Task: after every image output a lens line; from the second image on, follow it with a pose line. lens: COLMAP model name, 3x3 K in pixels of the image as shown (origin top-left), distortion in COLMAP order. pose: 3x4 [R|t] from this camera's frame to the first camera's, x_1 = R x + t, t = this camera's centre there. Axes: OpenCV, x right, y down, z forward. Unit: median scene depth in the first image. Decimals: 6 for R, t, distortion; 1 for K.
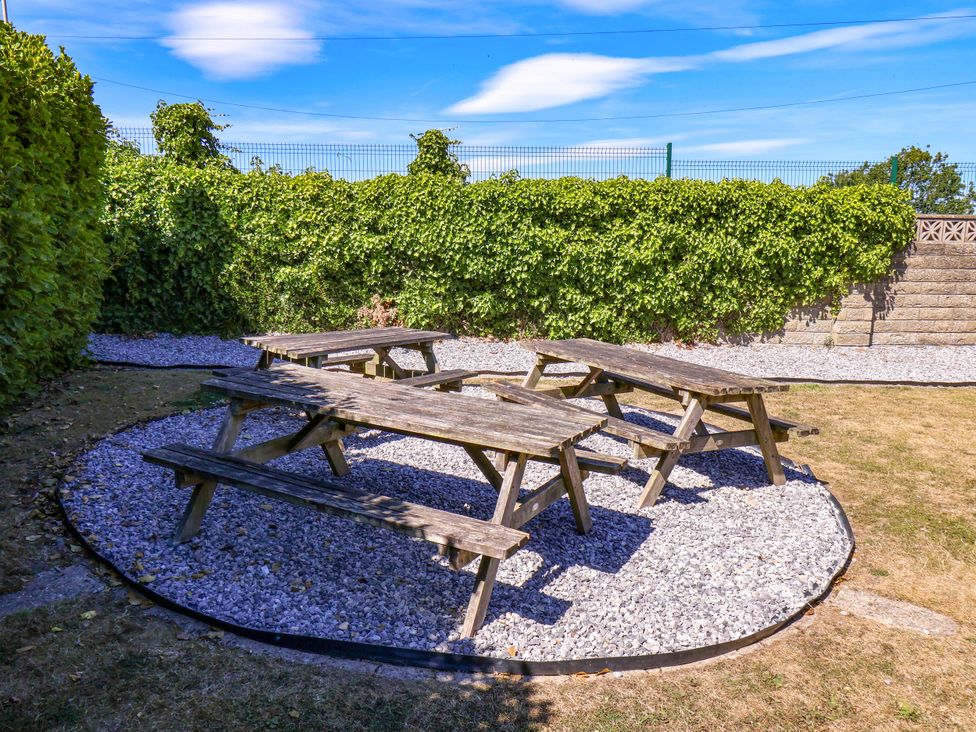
lens RADIAL K [[747.1, 0, 479.7], [0, 747.1, 363.3], [0, 0, 1]] dist [0.011173, 0.001820]
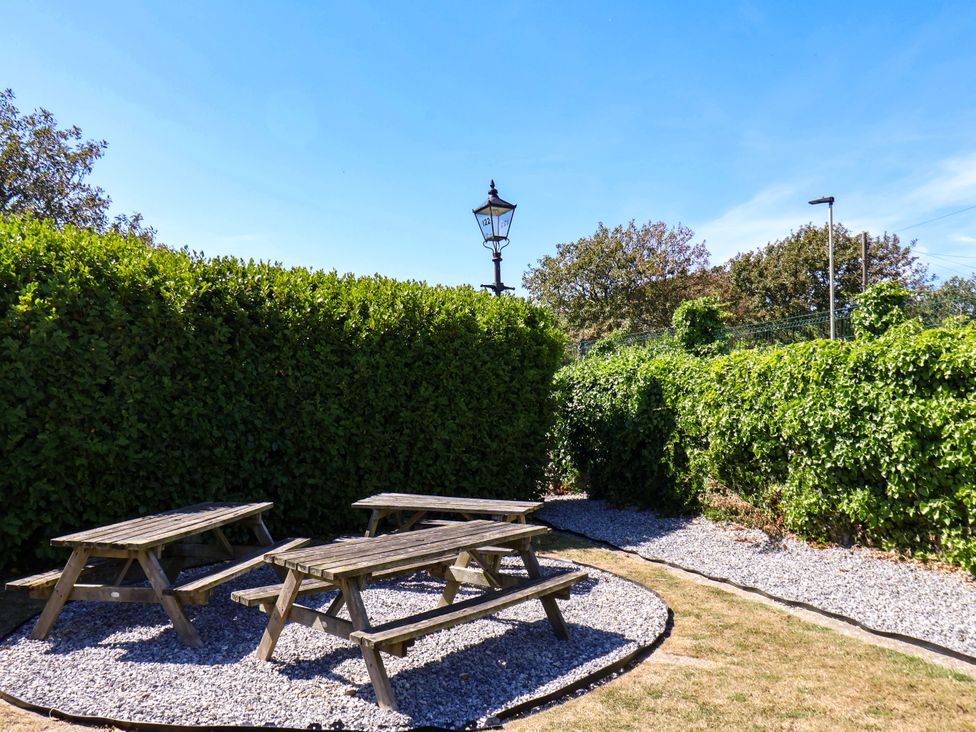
lens RADIAL K [[852.3, 0, 491.6], [0, 852.3, 366.4], [0, 0, 1]] dist [0.013477, 0.042560]
pose [[0.332083, -0.074925, -0.940270, 0.685603], [-0.146431, 0.980660, -0.129860, -0.048497], [0.931815, 0.180808, 0.314689, 0.366855]]
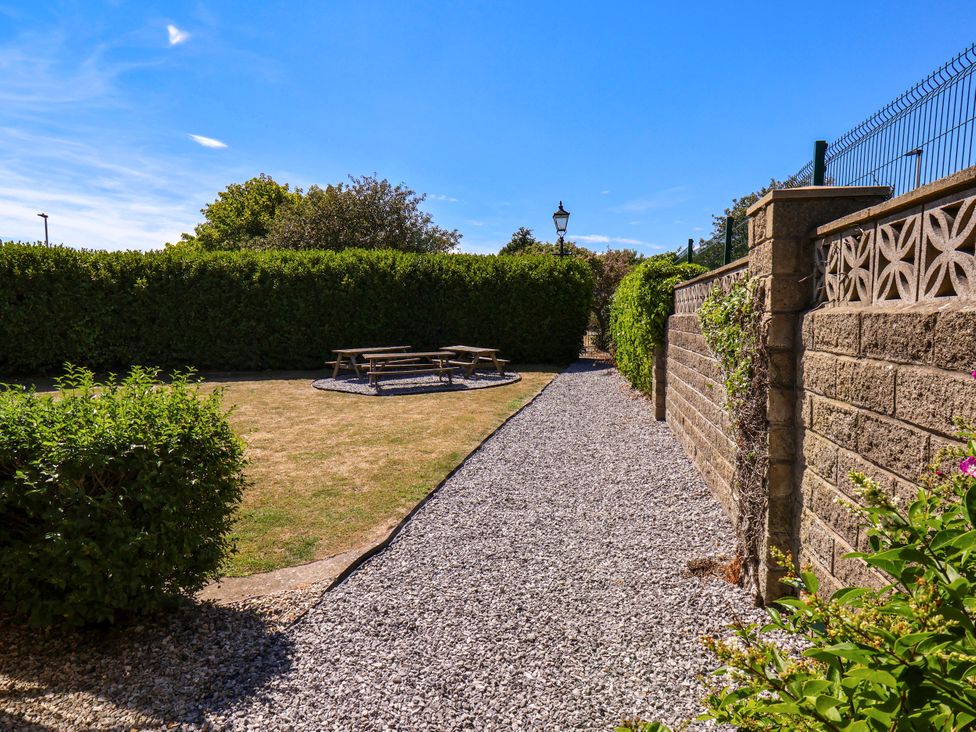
lens RADIAL K [[656.9, 0, 489.4], [0, 656.9, 369.6], [0, 0, 1]] dist [-0.005672, 0.000865]
pose [[-0.235693, 0.068356, -0.969421, 1.545336], [-0.164434, 0.980336, 0.109104, -0.166683], [0.957815, 0.185121, -0.219818, 1.052053]]
